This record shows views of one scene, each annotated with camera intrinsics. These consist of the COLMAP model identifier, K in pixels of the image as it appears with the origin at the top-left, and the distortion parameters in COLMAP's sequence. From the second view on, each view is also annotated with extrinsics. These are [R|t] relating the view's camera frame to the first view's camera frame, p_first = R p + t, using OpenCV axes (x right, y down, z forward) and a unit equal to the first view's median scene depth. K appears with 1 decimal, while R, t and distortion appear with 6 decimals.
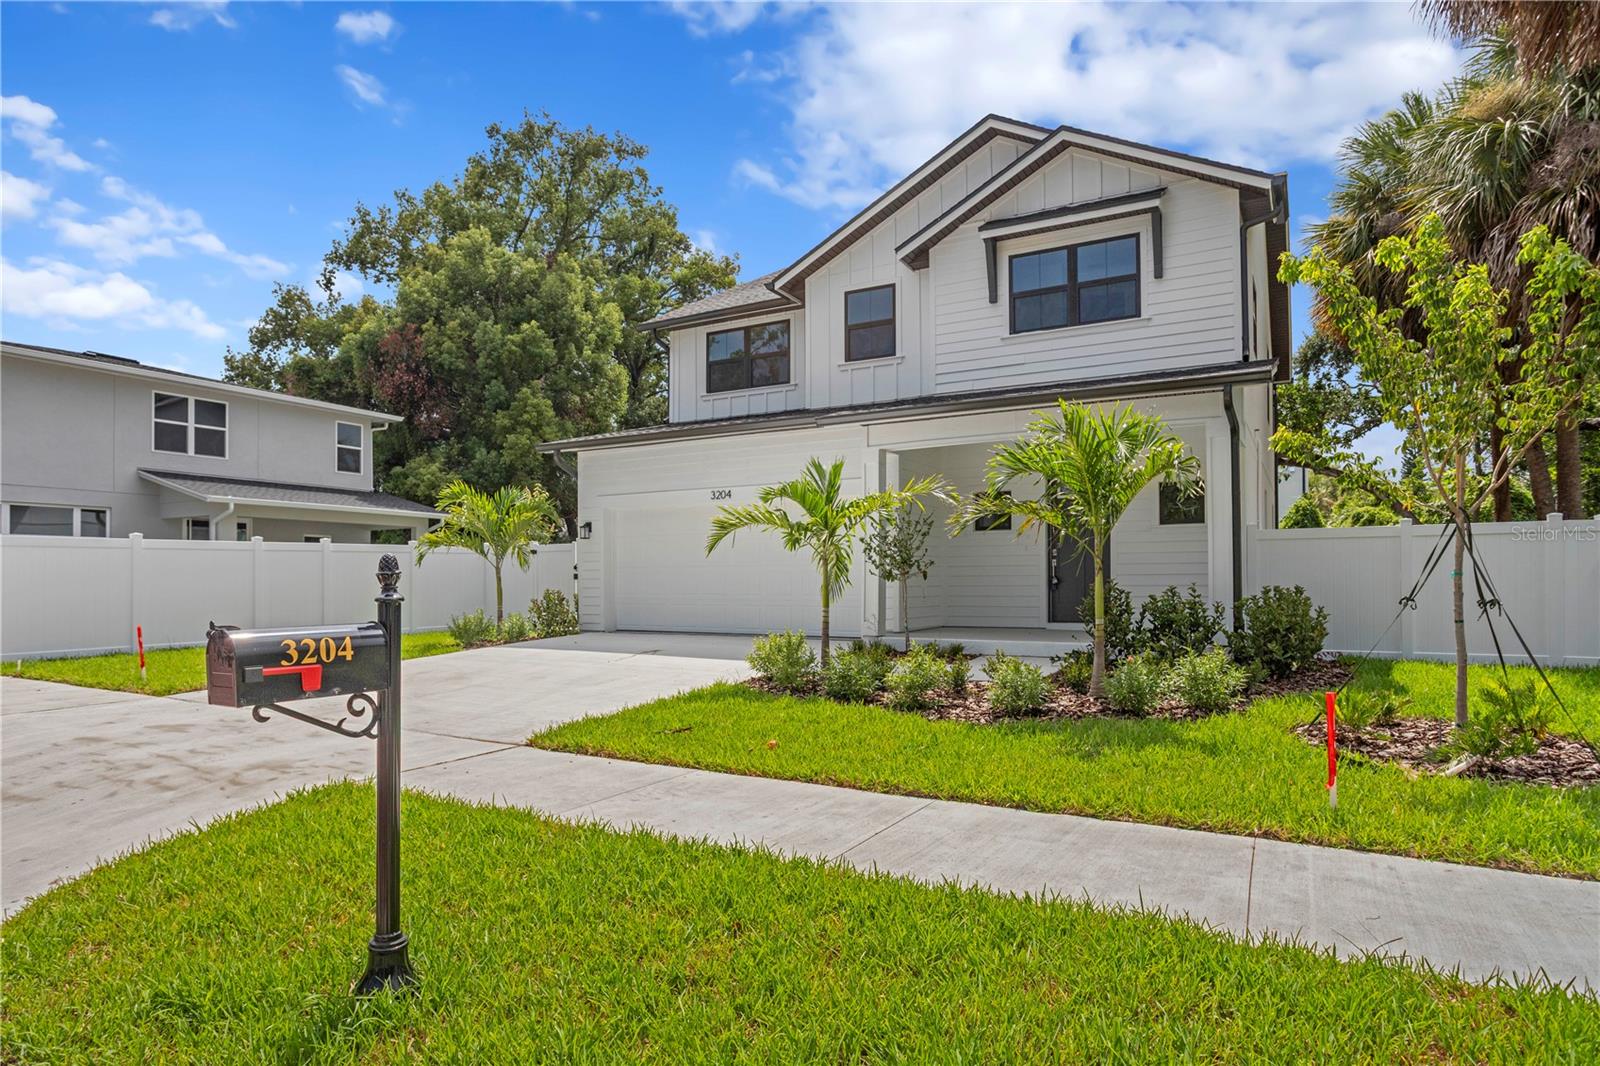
lens RADIAL K [[837.8, 0, 856.6], [0, 837.8, 558.3], [0, 0, 1]] dist [-0.000225, 0.001834]
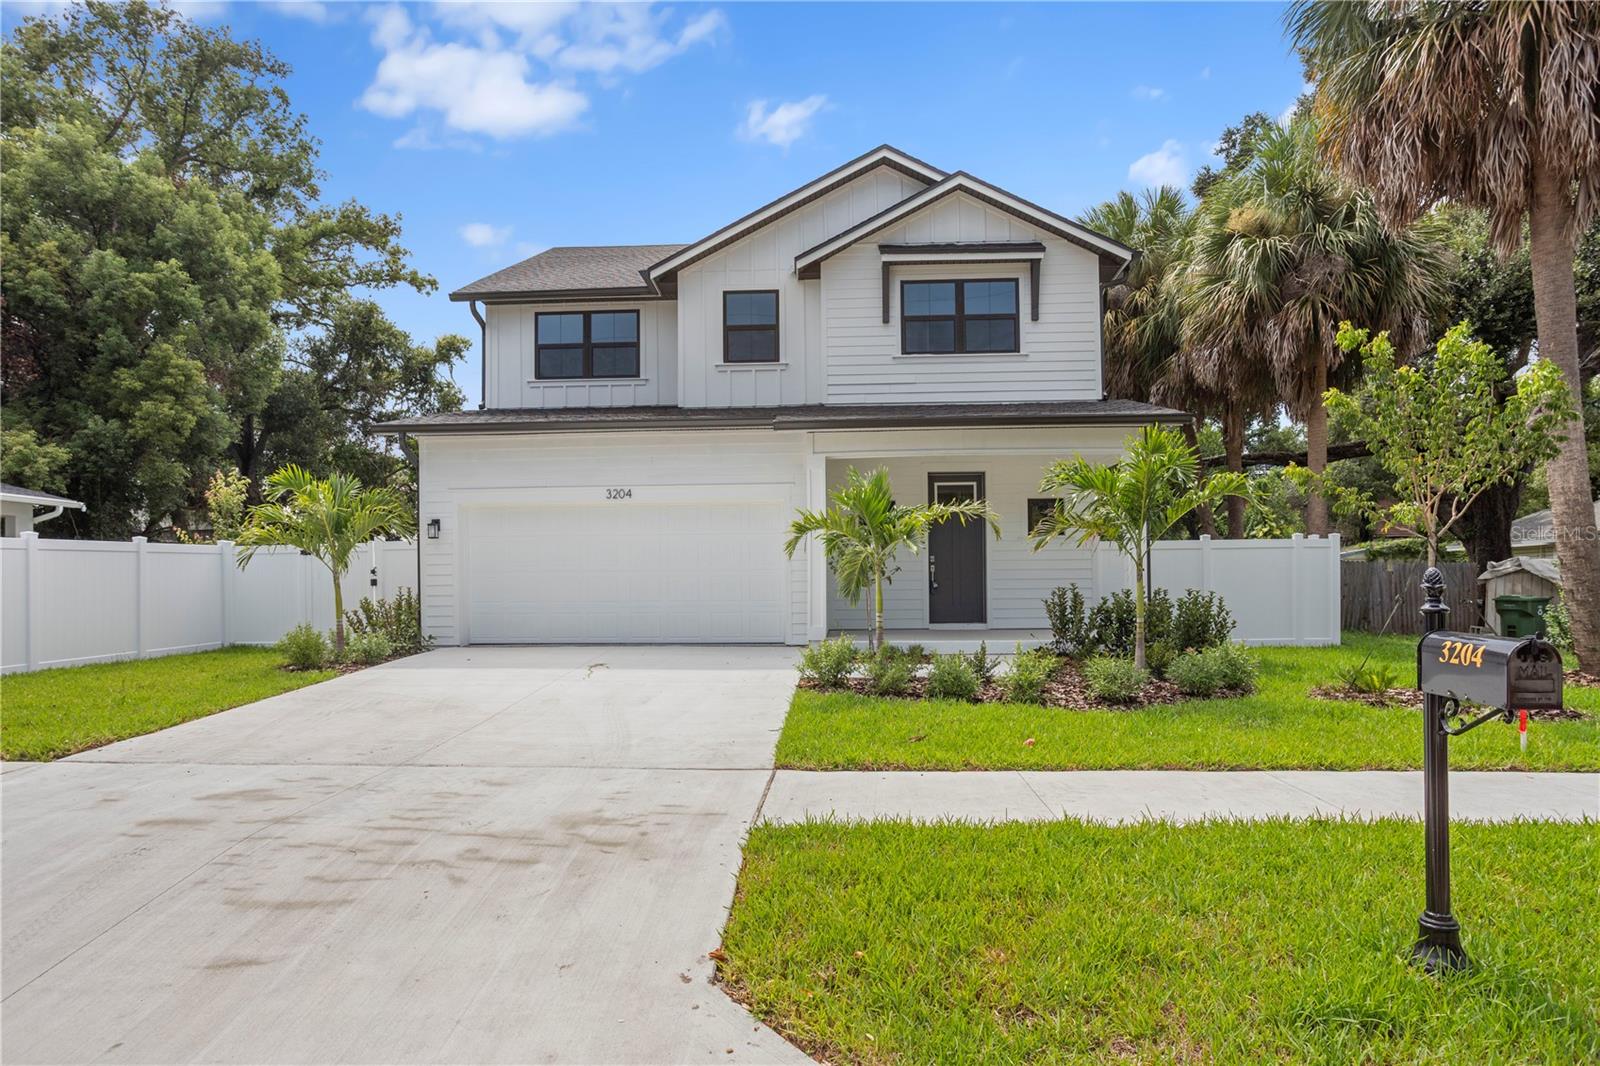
lens RADIAL K [[837.8, 0, 856.6], [0, 837.8, 558.3], [0, 0, 1]] dist [-0.000225, 0.001834]
pose [[0.913812, 0.008807, 0.406042, -0.273218], [-0.006095, 0.999950, -0.007971, 0.001108], [-0.406092, 0.004809, 0.913820, 0.044998]]
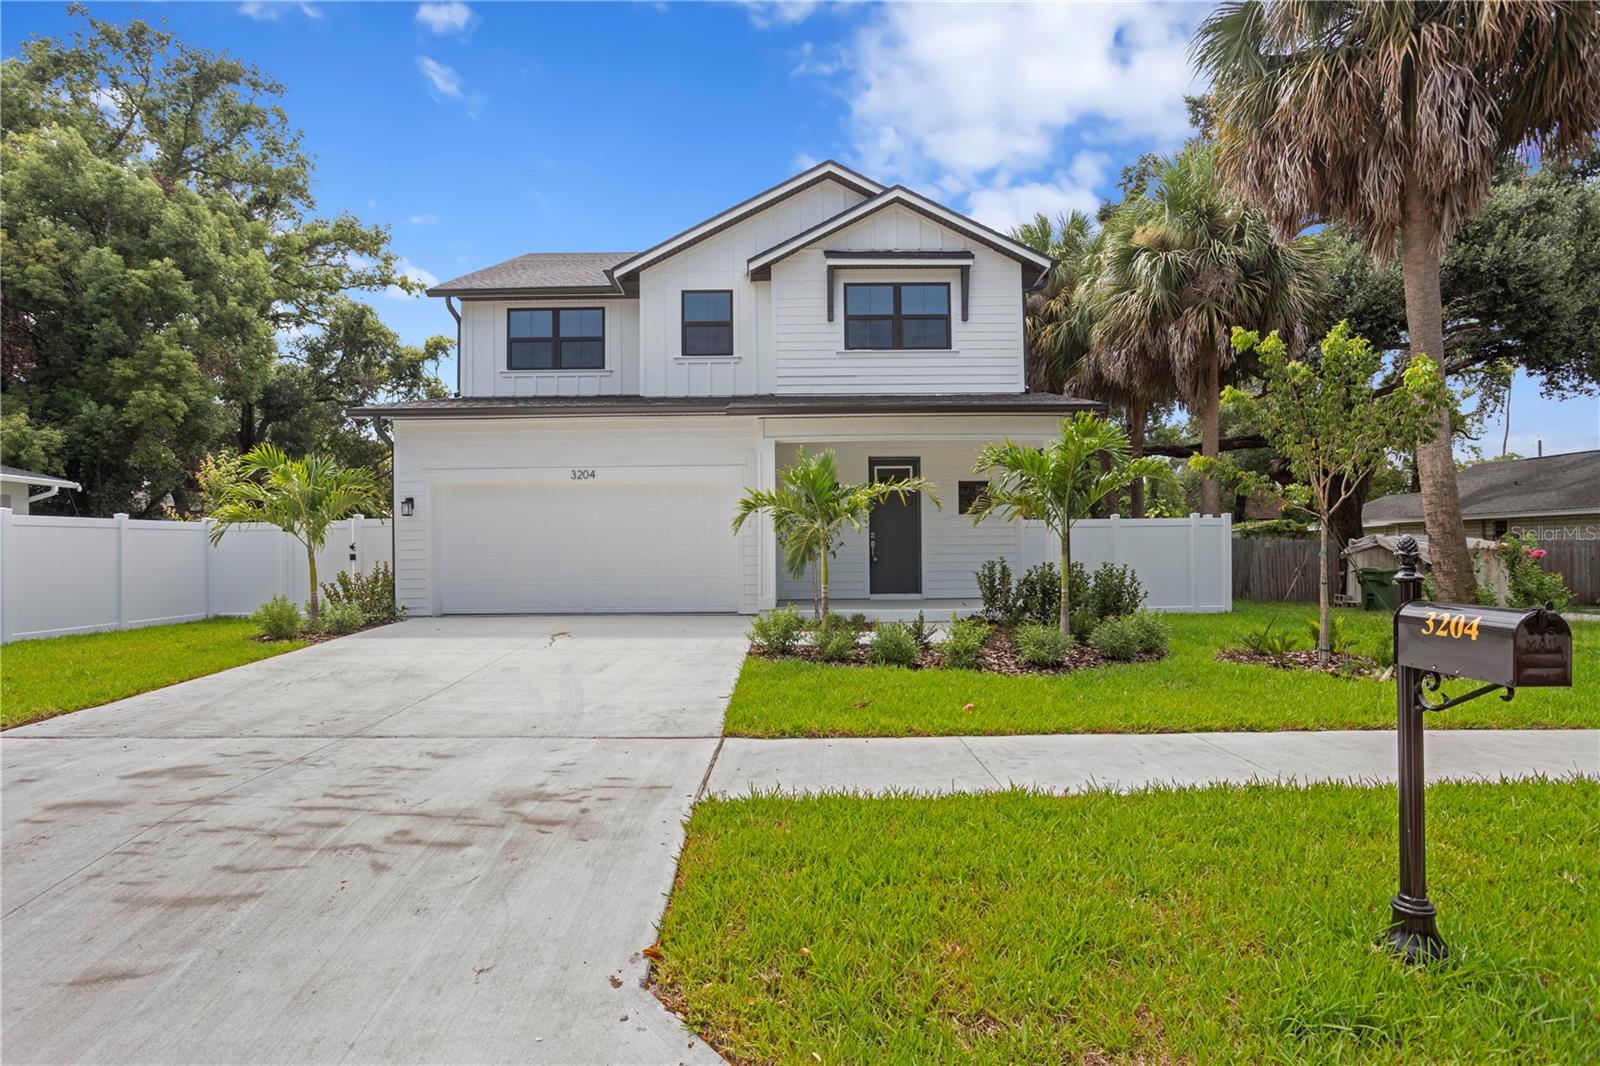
lens RADIAL K [[727.9, 0, 841.0], [0, 727.9, 539.2], [0, 0, 1]] dist [-0.000659, 0.000758]
pose [[0.892183, 0.008375, 0.451596, -0.255852], [-0.006500, 0.999963, -0.005704, 0.003790], [-0.451627, 0.002154, 0.892204, 0.082997]]
